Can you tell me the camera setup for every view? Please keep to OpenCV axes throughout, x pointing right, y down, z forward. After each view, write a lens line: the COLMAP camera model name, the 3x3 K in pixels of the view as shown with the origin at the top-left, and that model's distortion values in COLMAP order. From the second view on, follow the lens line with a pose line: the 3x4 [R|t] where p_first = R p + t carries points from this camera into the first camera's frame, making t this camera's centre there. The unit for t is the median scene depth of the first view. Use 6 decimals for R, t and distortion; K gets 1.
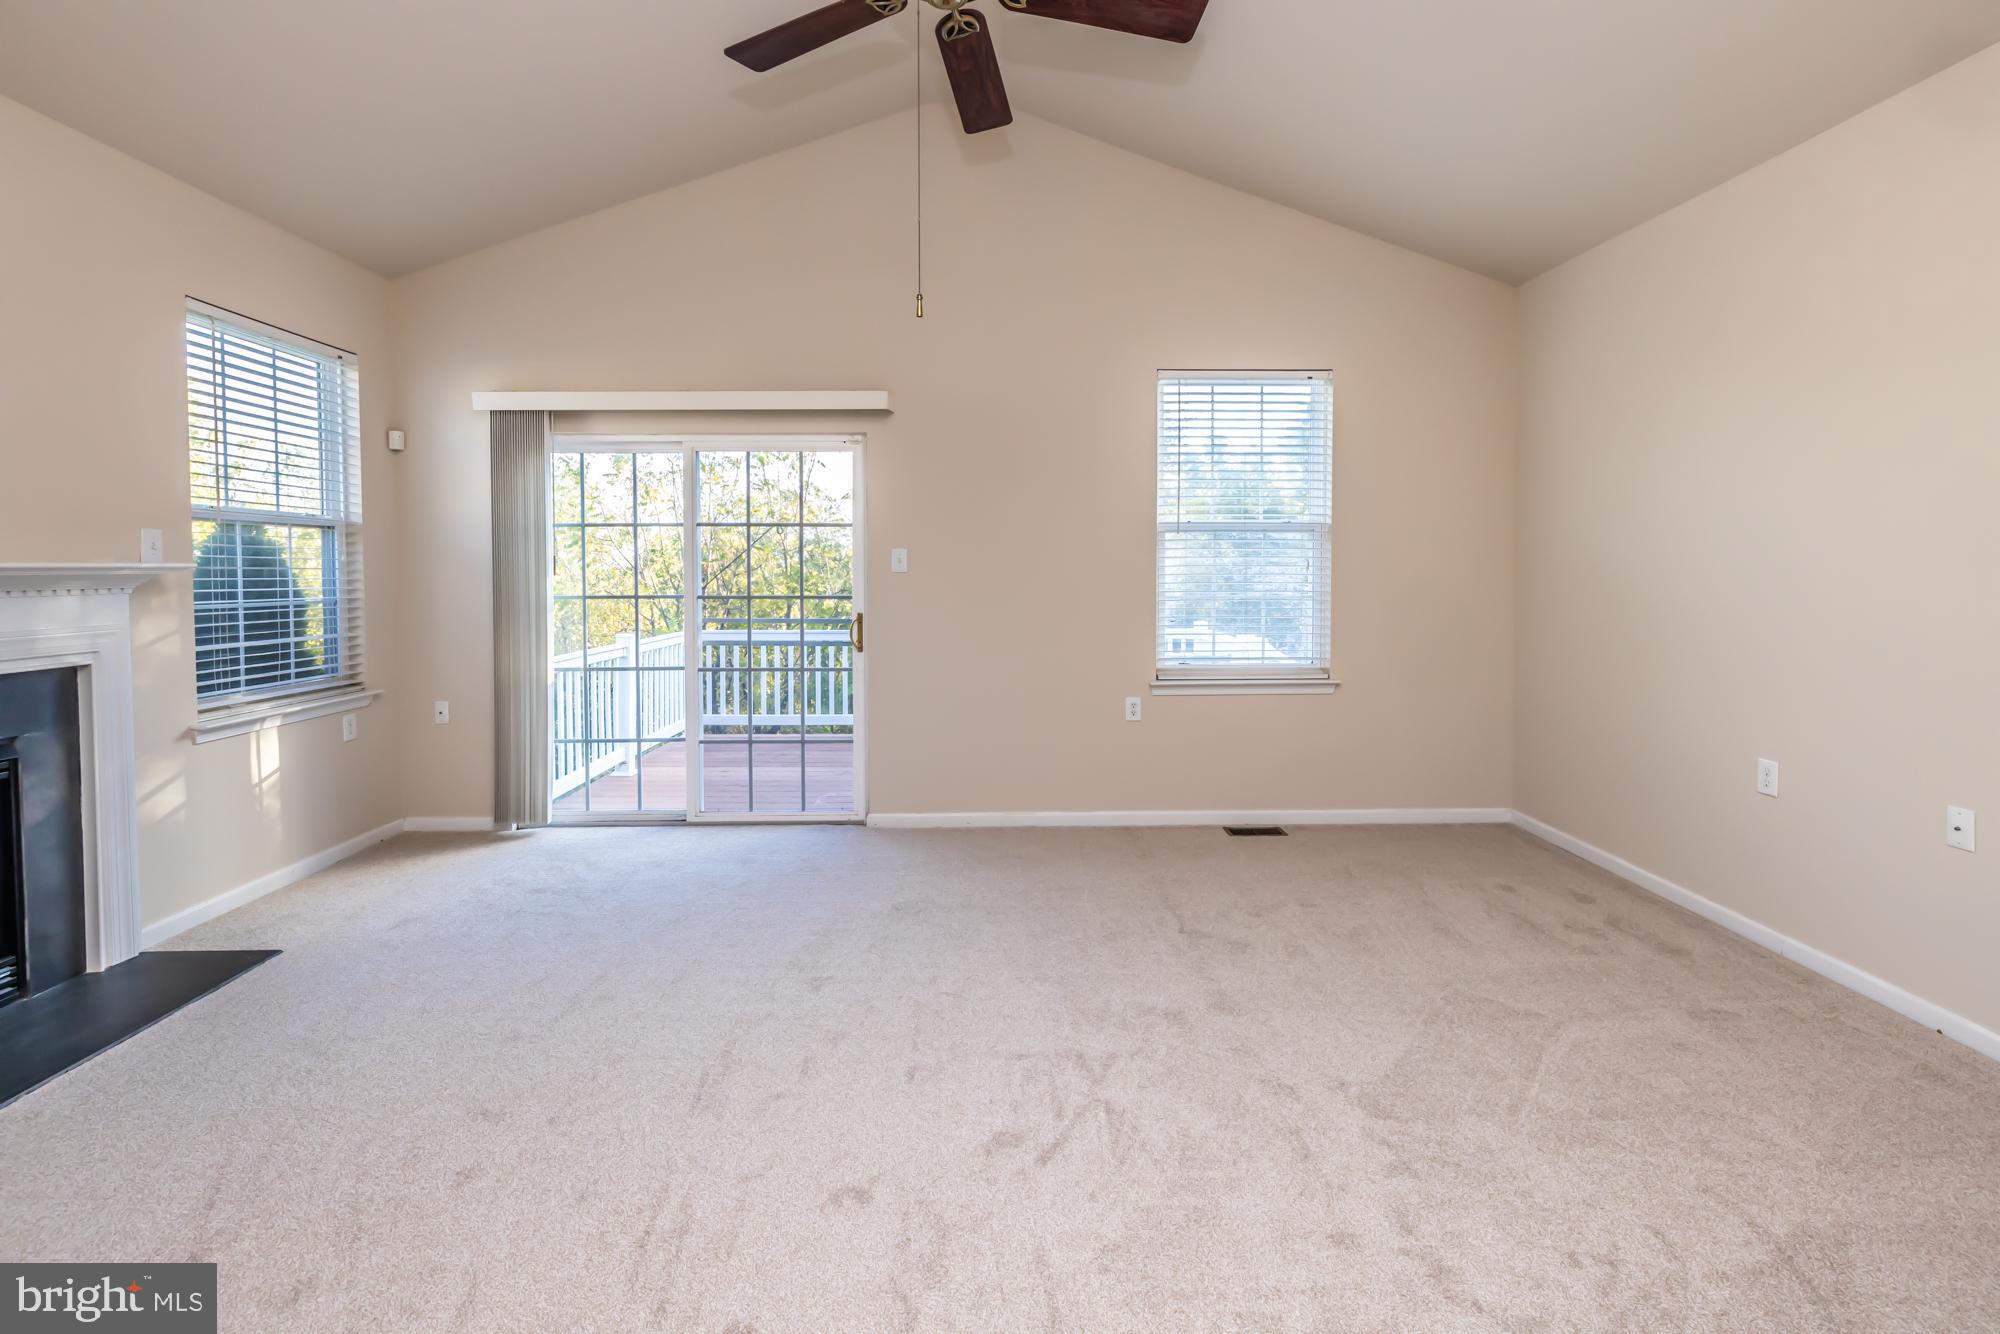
lens RADIAL K [[887.2, 0, 1004.4], [0, 887.2, 589.7], [0, 0, 1]] dist [0.002420, 0.000459]
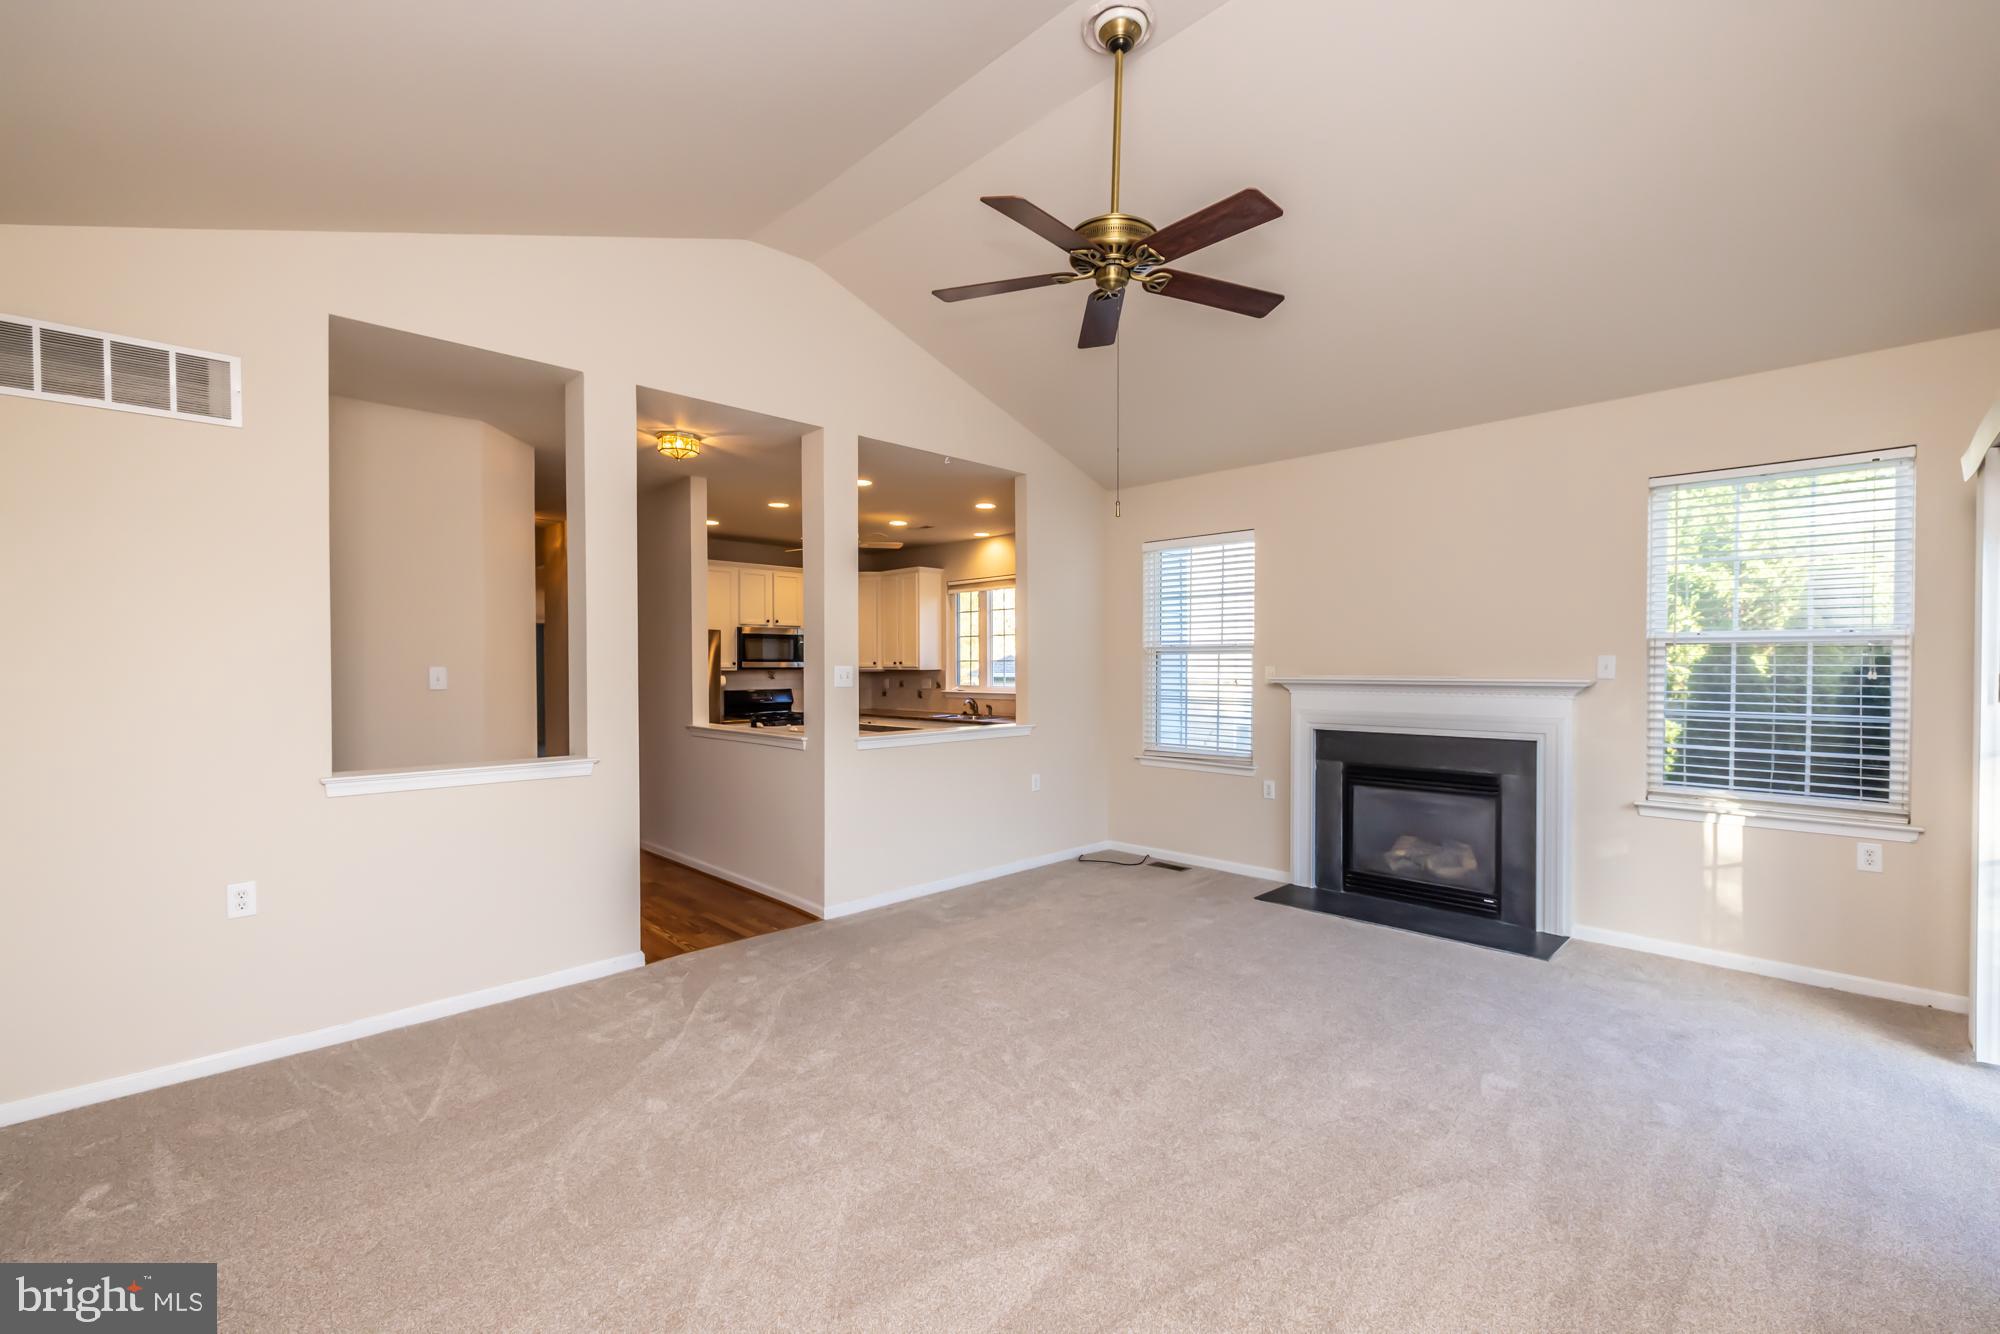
lens RADIAL K [[842.2, 0, 1000.0], [0, 842.2, 667.0], [0, 0, 1]] dist [0.000424, 0.000428]
pose [[-0.719468, 0.000184, -0.694526, 0.504383], [-0.017492, 0.999678, 0.018385, -0.041757], [0.694306, 0.025376, -0.719233, 0.940613]]
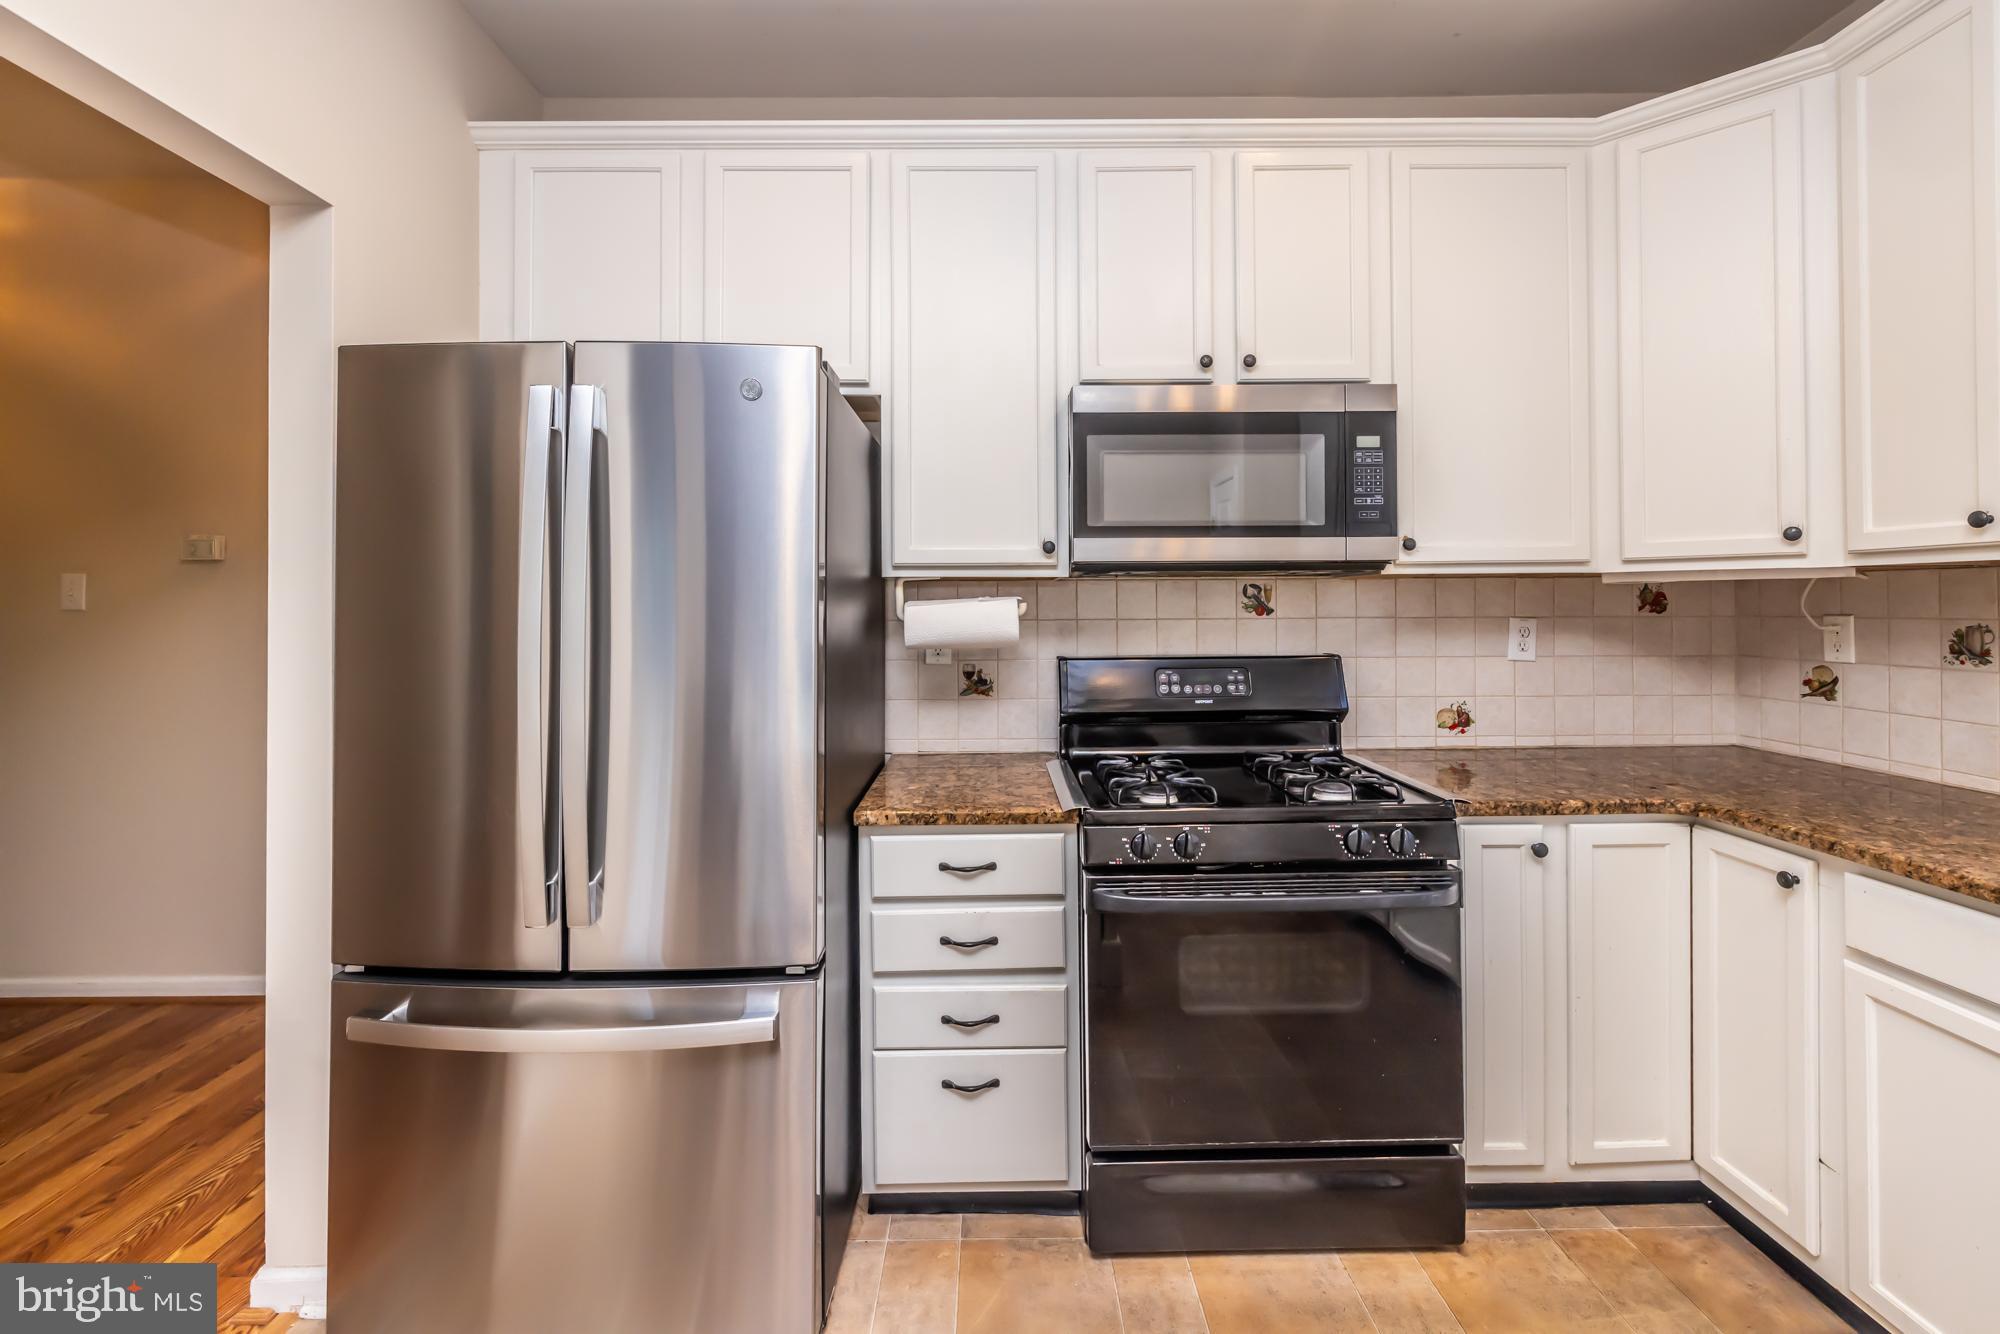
lens RADIAL K [[859.7, 0, 997.5], [0, 859.7, 597.4], [0, 0, 1]] dist [-0.000351, 0.000062]
pose [[-0.999853, 0.002212, 0.016994, -0.410618], [0.002505, 0.999847, 0.017291, 0.018065], [-0.016953, 0.017331, -0.999706, -0.451303]]
